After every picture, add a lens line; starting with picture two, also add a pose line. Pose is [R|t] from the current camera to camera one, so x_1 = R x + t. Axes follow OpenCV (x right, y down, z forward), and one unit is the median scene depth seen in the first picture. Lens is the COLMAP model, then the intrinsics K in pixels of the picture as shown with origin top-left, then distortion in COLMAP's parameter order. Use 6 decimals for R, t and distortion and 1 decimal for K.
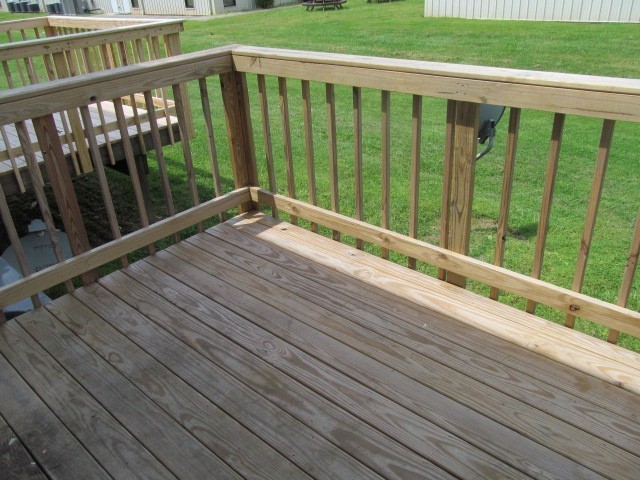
lens RADIAL K [[534.7, 0, 311.5], [0, 534.7, 241.3], [0, 0, 1]] dist [-0.038003, 0.008088]
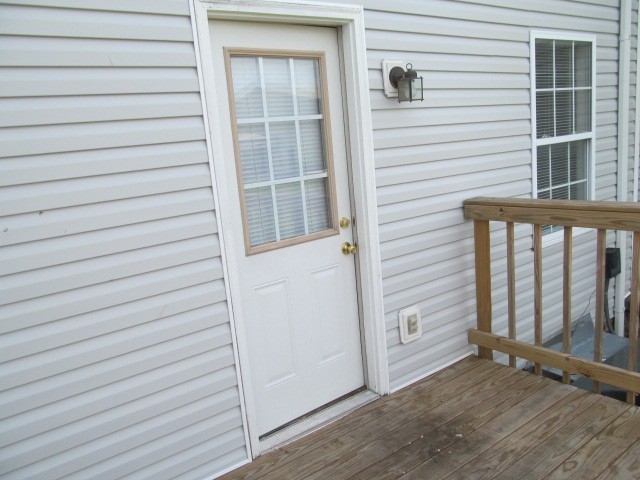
lens RADIAL K [[534.7, 0, 311.5], [0, 534.7, 241.3], [0, 0, 1]] dist [-0.038003, 0.008088]
pose [[-0.170677, 0.269033, -0.947887, 0.544118], [-0.365296, 0.876172, 0.314454, -0.287918], [0.915111, 0.399930, -0.051265, 0.440419]]
